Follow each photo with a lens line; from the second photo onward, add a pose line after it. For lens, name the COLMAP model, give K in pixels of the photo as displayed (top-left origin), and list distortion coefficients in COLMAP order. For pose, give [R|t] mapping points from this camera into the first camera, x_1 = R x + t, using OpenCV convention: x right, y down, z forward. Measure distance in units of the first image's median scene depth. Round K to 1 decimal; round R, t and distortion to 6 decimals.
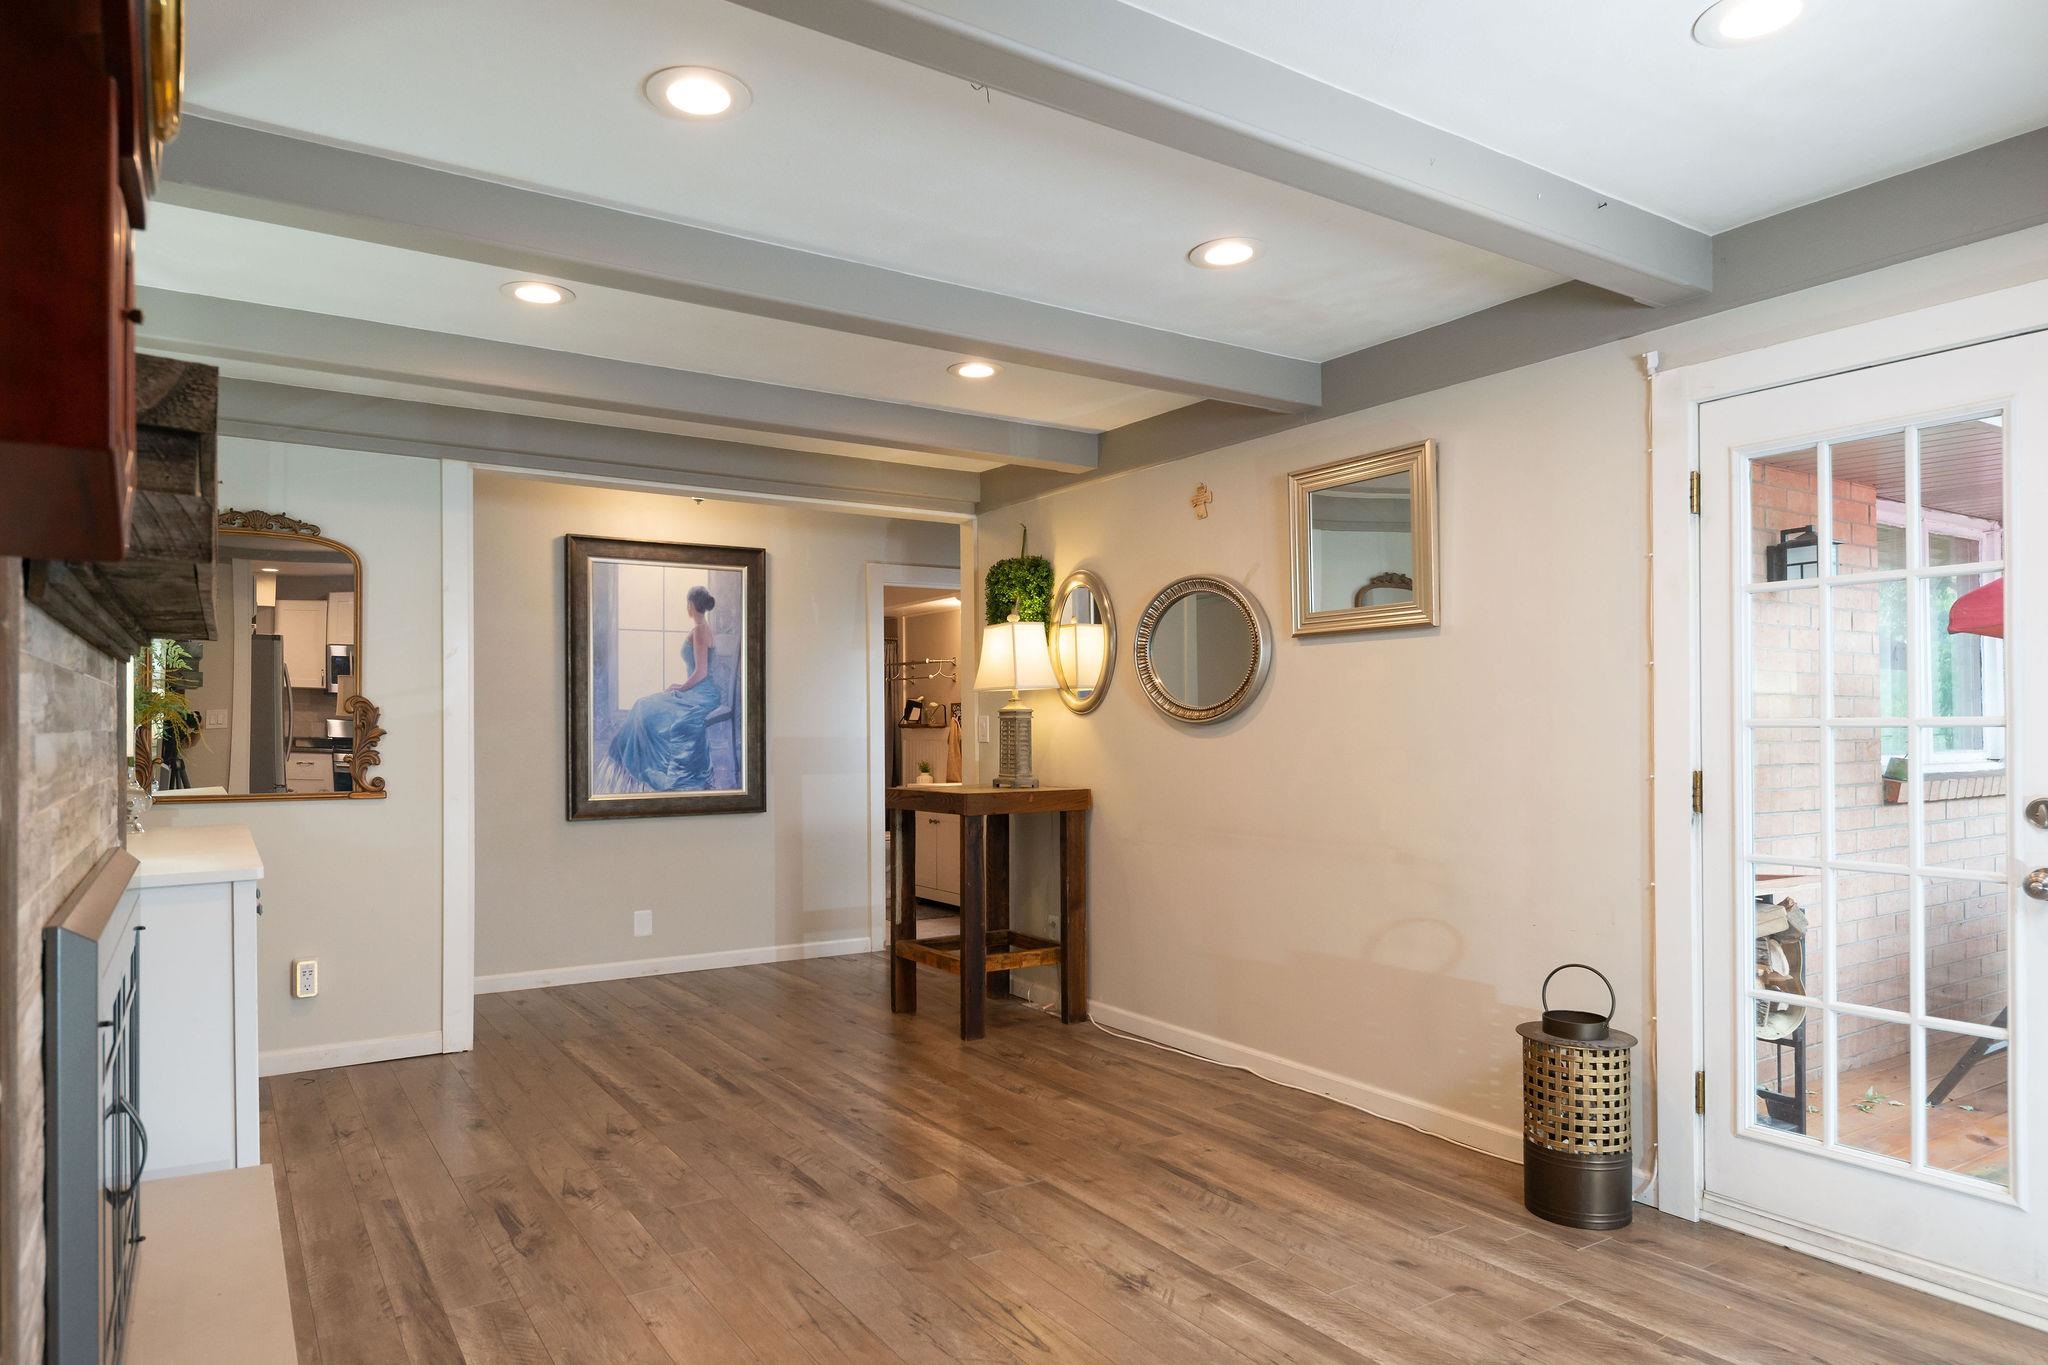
lens RADIAL K [[1156.2, 0, 1028.1], [0, 1156.2, 703.3], [0, 0, 1]] dist [0.002683, -0.000037]
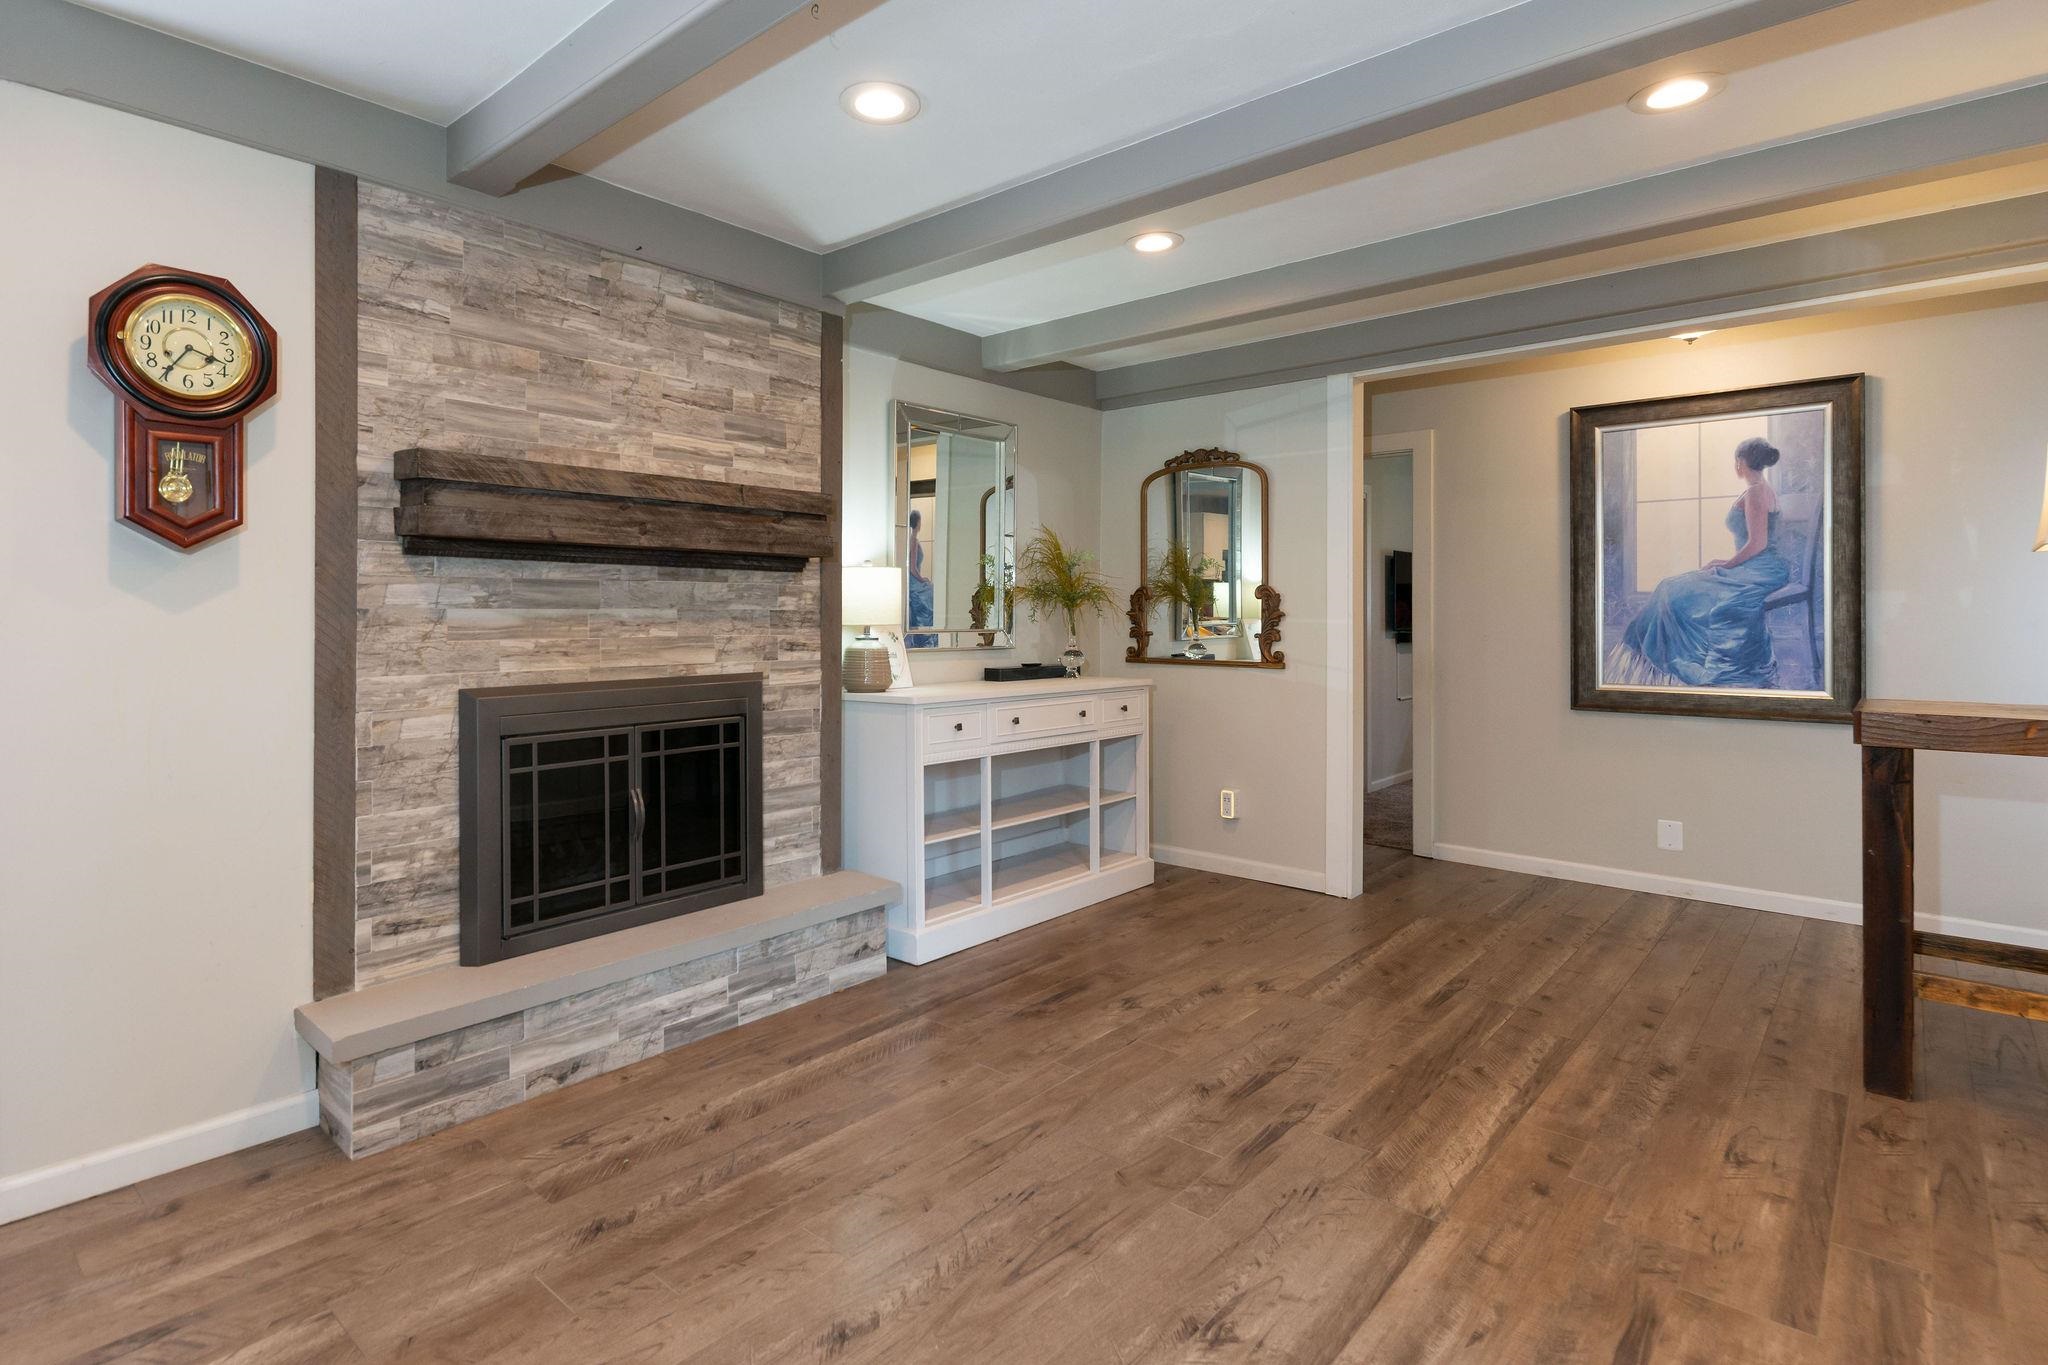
lens RADIAL K [[1092.1, 0, 1023.1], [0, 1092.1, 611.4], [0, 0, 1]] dist [0.030402, -0.023519]
pose [[0.271188, 0.001057, -0.962526, 0.465957], [0.018580, 0.999807, 0.006333, 0.009037], [0.962347, -0.019601, 0.271116, 0.421961]]
